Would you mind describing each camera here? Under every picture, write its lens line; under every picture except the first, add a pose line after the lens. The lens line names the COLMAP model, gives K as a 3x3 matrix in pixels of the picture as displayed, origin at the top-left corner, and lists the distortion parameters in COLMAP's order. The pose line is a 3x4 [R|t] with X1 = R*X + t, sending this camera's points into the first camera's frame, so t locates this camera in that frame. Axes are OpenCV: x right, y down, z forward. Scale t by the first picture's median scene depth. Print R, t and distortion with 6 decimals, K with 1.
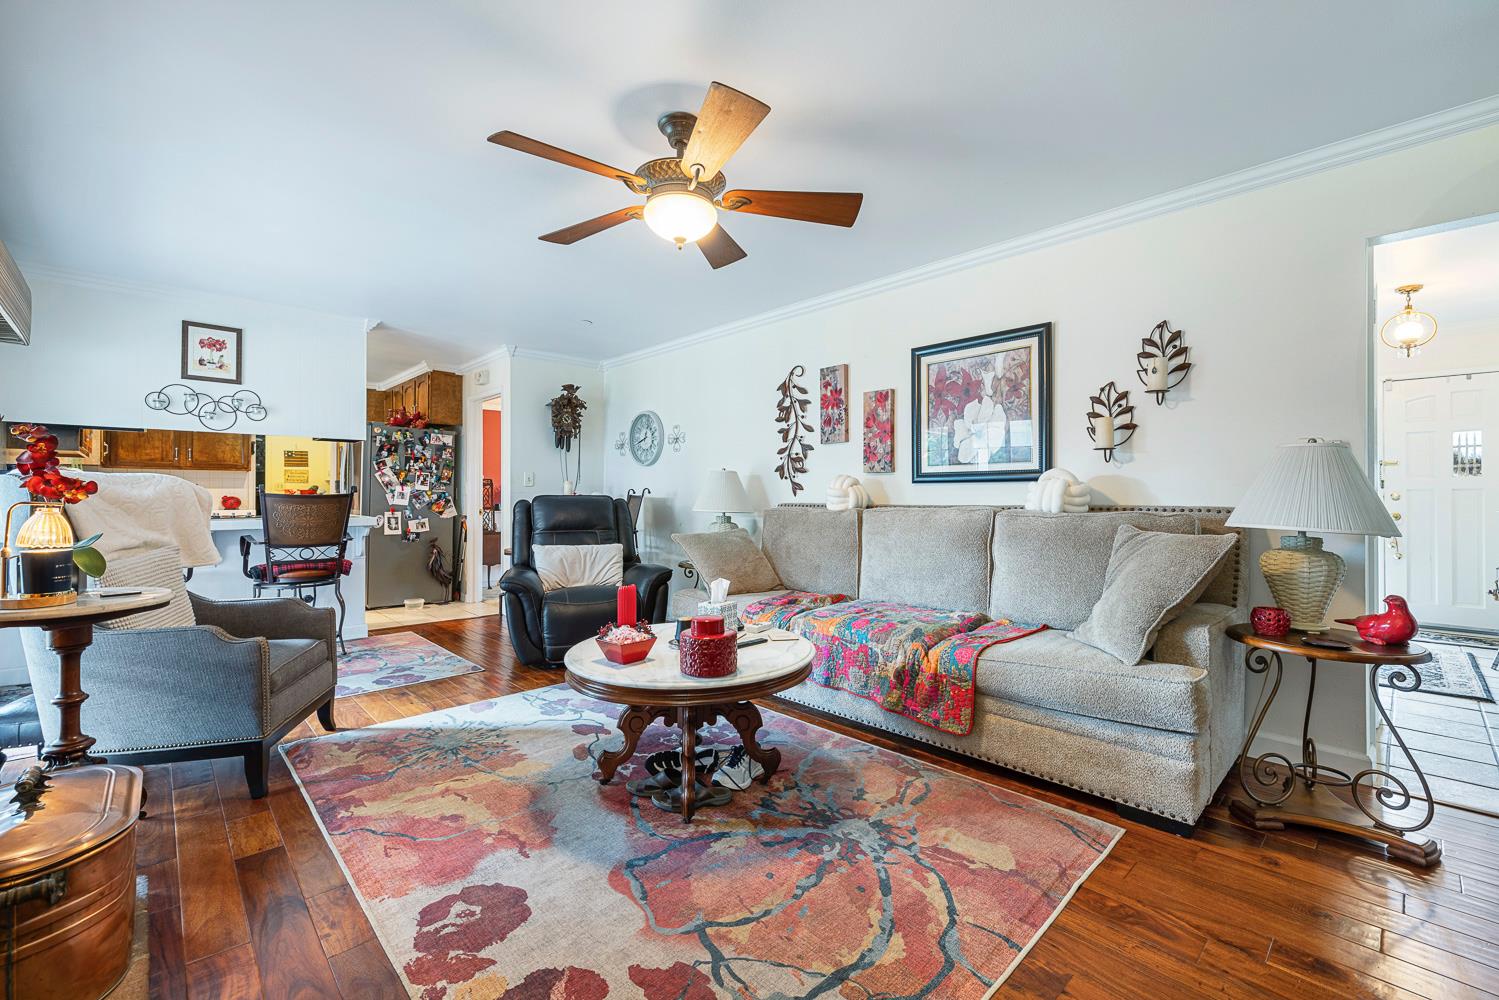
lens RADIAL K [[625.6, 0, 751.5], [0, 625.6, 494.7], [0, 0, 1]] dist [-0.004190, 0.000273]
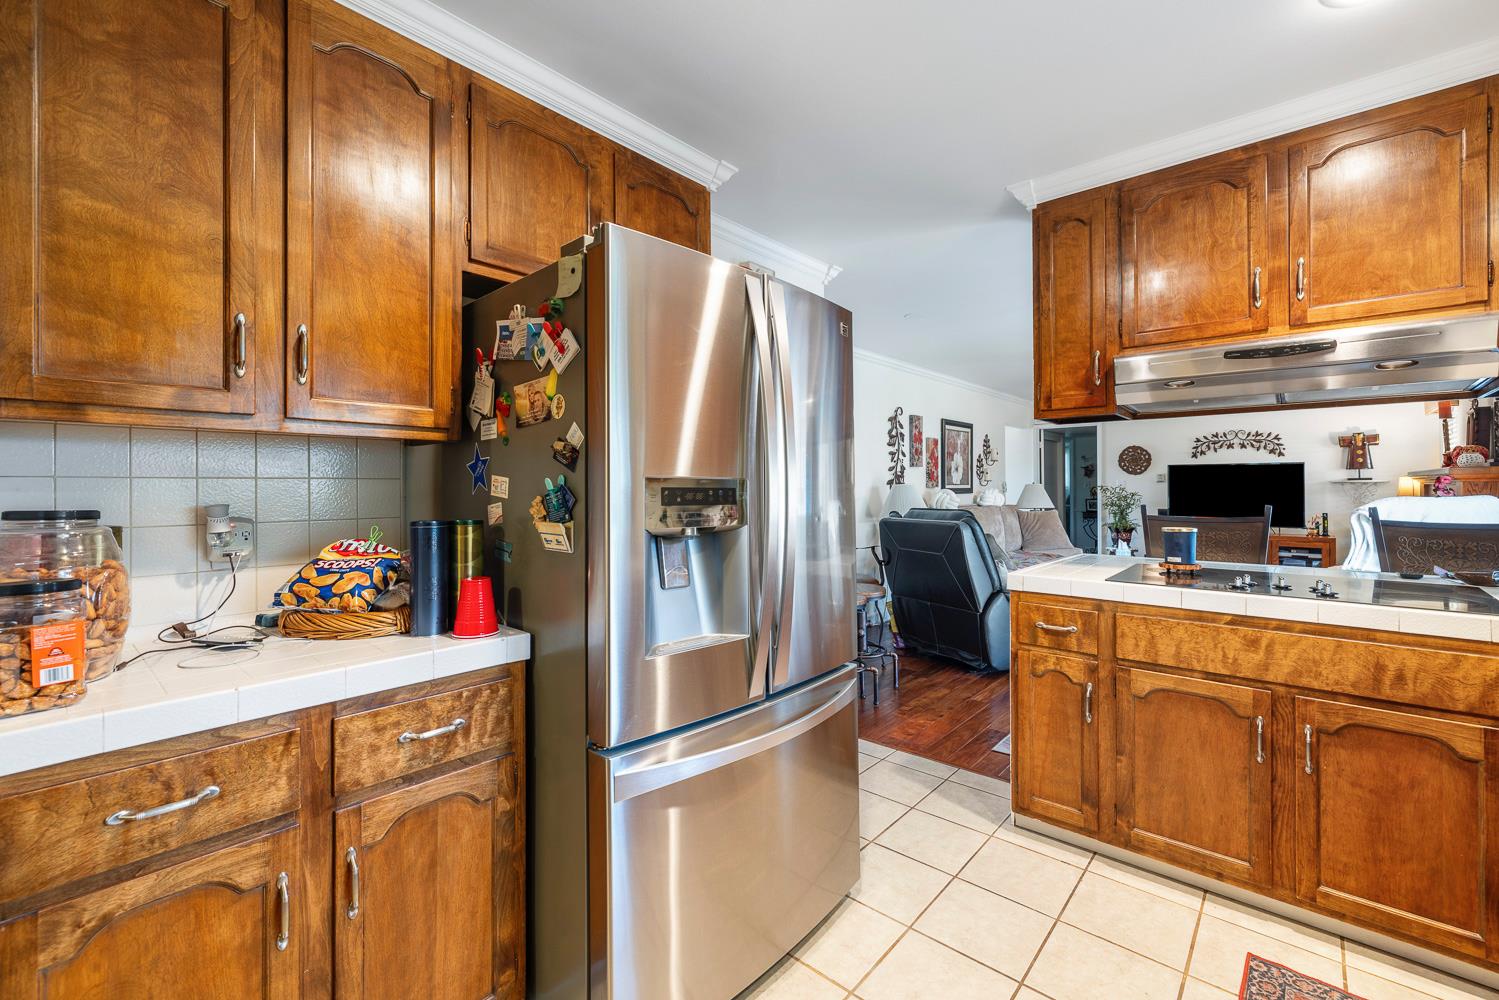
lens RADIAL K [[625.6, 0, 759.1], [0, 625.6, 481.6], [0, 0, 1]] dist [-0.004190, 0.000273]
pose [[-0.077498, 0.009070, 0.996951, -1.481418], [0.001144, 0.999959, -0.009009, -0.037729], [-0.996992, 0.000443, -0.077505, 1.658439]]
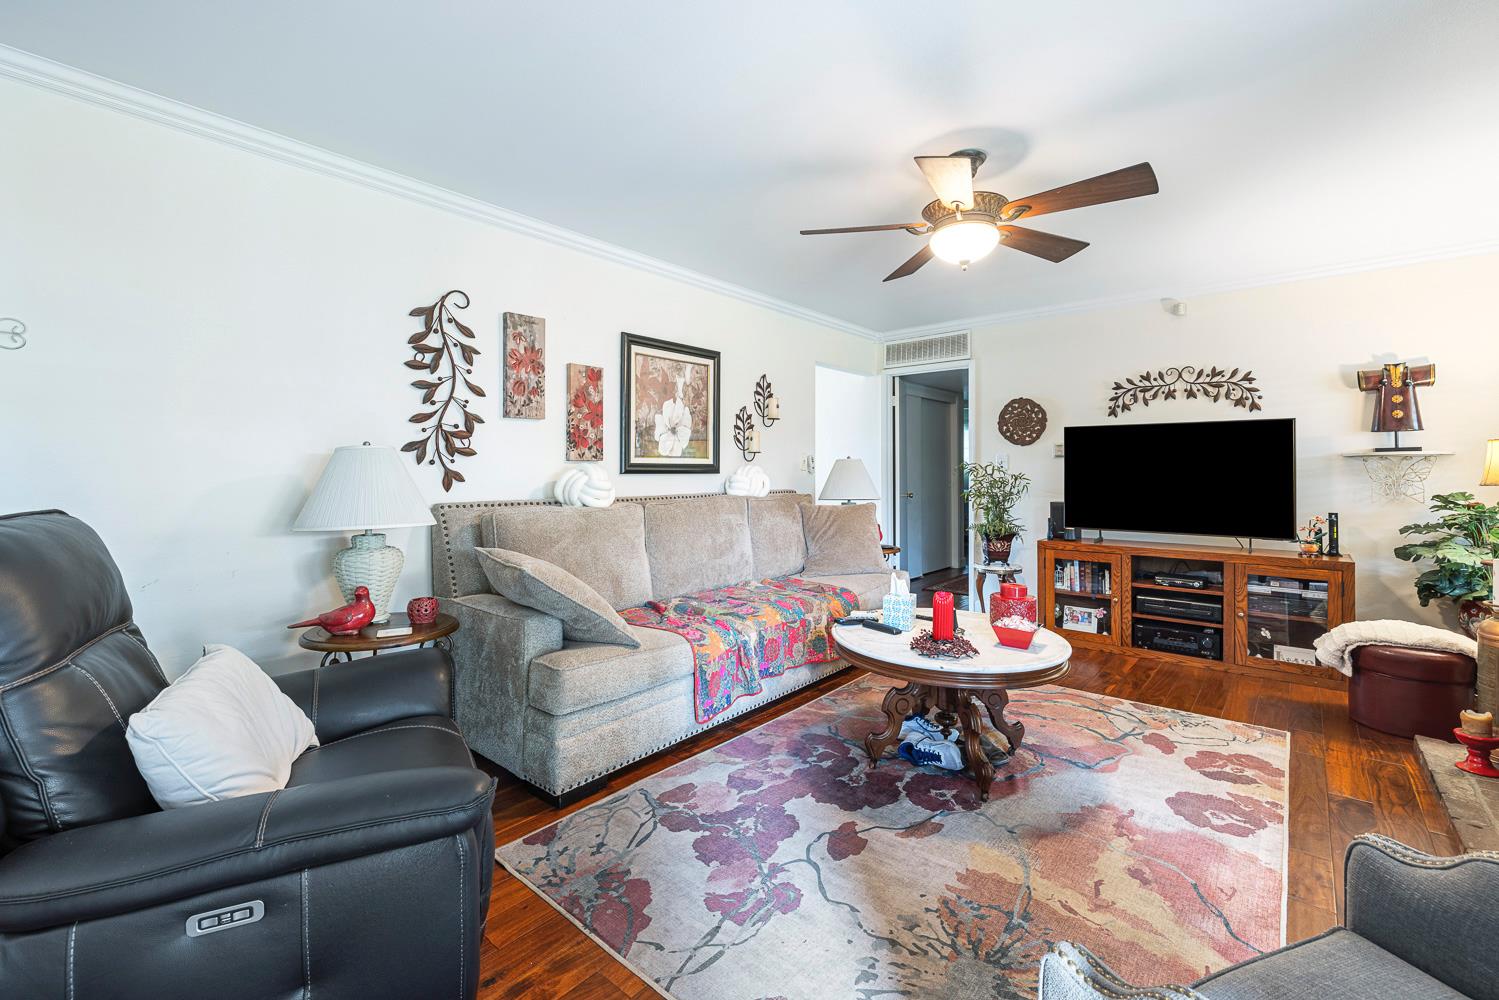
lens RADIAL K [[625.6, 0, 762.3], [0, 625.6, 470.0], [0, 0, 1]] dist [-0.004190, 0.000273]
pose [[-0.093203, 0.001982, 0.995645, -0.706890], [-0.003156, 0.999992, -0.002286, -0.022353], [-0.995642, -0.003355, -0.093196, 0.875492]]
